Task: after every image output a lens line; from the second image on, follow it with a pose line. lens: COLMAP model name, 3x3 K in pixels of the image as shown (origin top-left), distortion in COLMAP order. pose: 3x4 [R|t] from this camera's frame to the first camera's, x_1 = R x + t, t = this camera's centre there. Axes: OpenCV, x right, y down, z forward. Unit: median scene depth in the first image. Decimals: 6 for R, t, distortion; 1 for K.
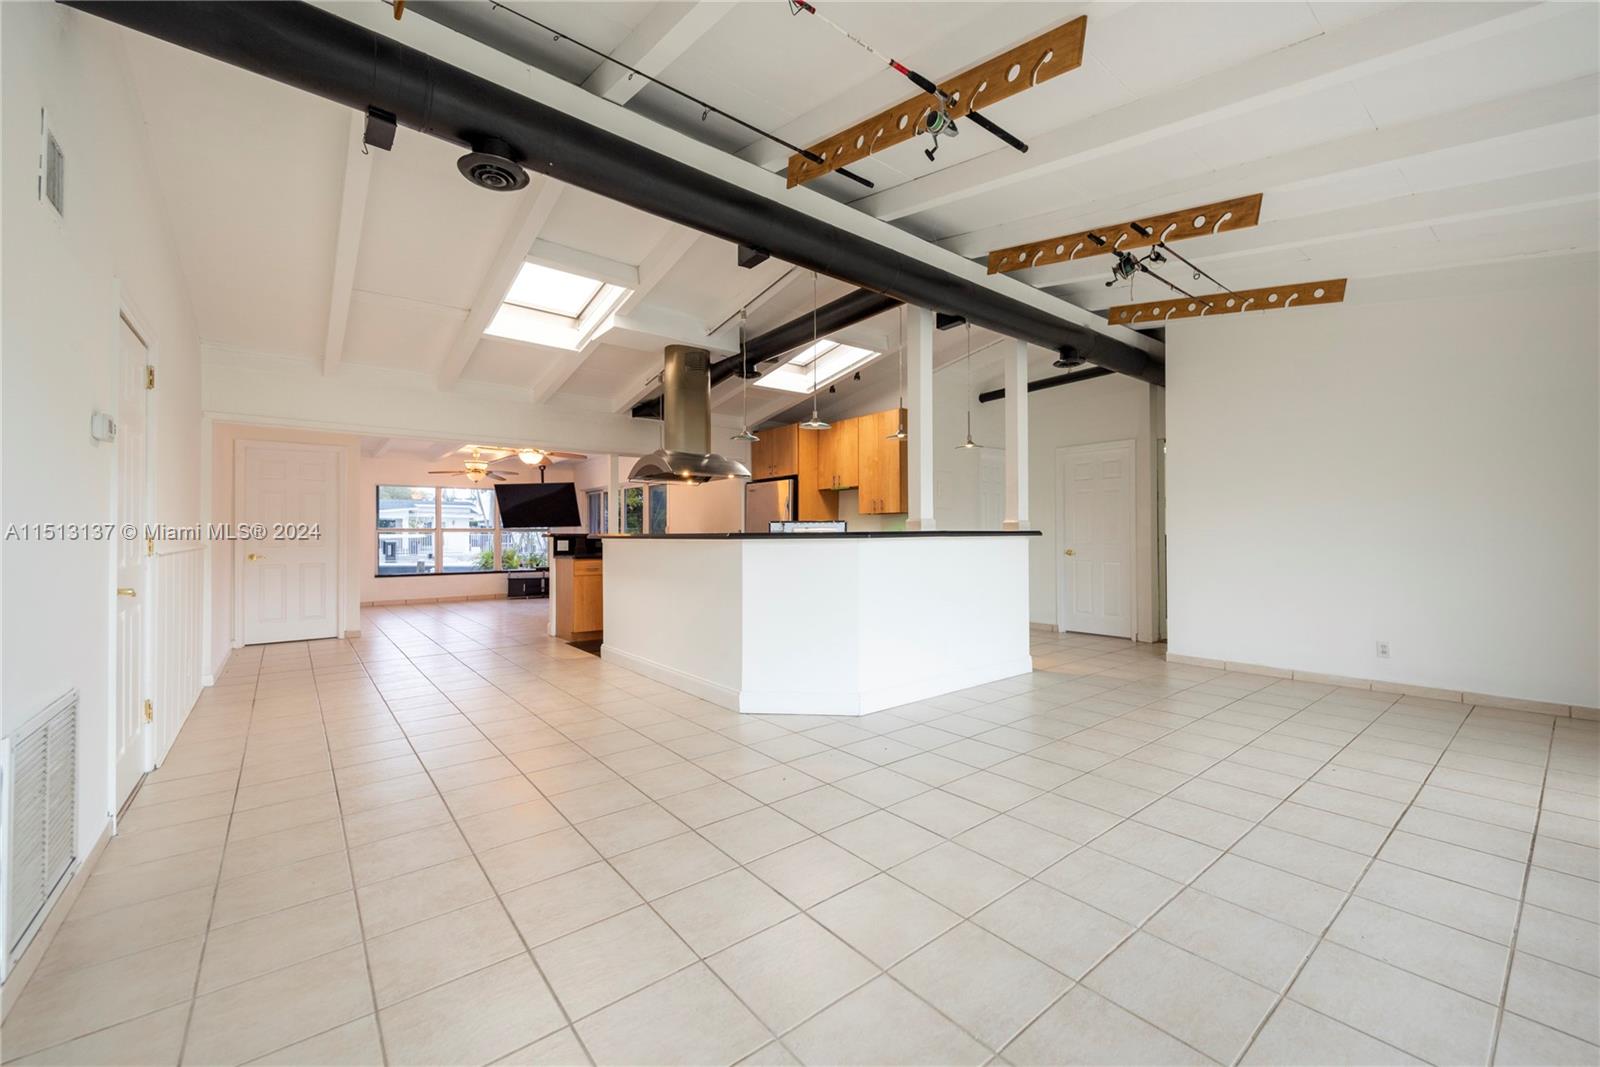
lens RADIAL K [[641.5, 0, 800.7], [0, 641.5, 535.6], [0, 0, 1]] dist [0.017753, -0.000074]
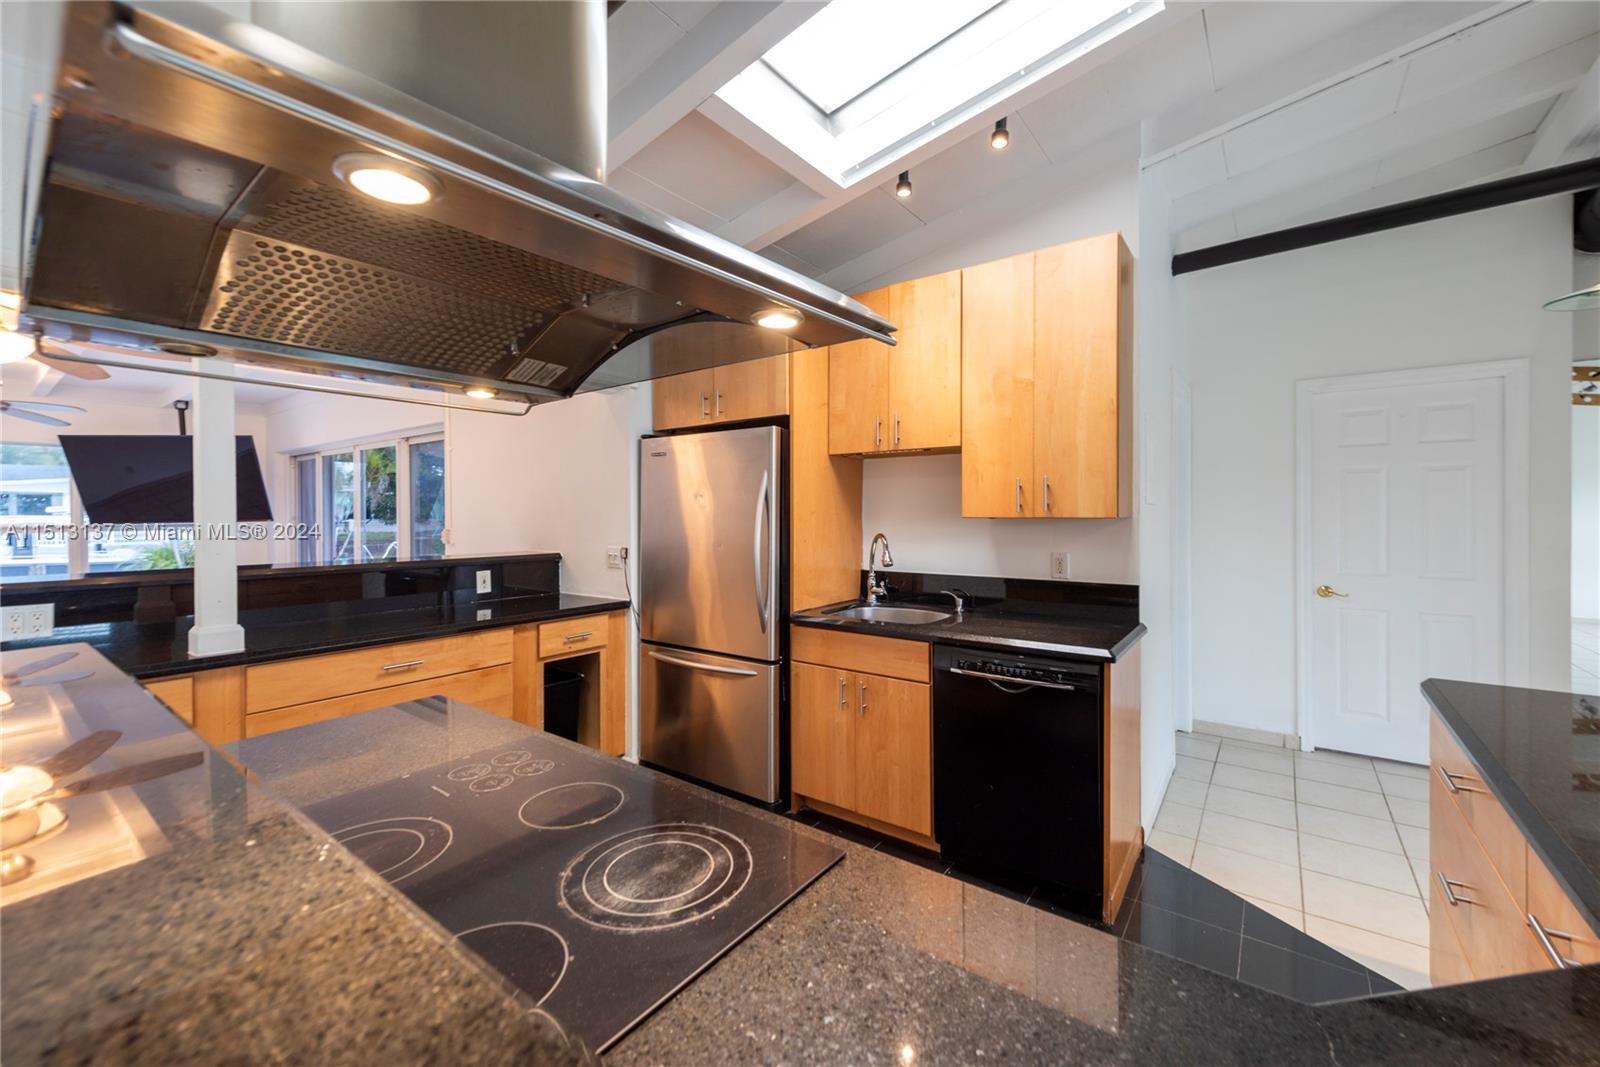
lens RADIAL K [[641.5, 0, 799.7], [0, 641.5, 519.9], [0, 0, 1]] dist [0.017753, -0.000074]
pose [[0.969714, -0.006493, 0.244157, -0.094239], [0.002111, 0.999832, 0.018205, -0.037505], [-0.244234, -0.017138, 0.969565, 0.610417]]
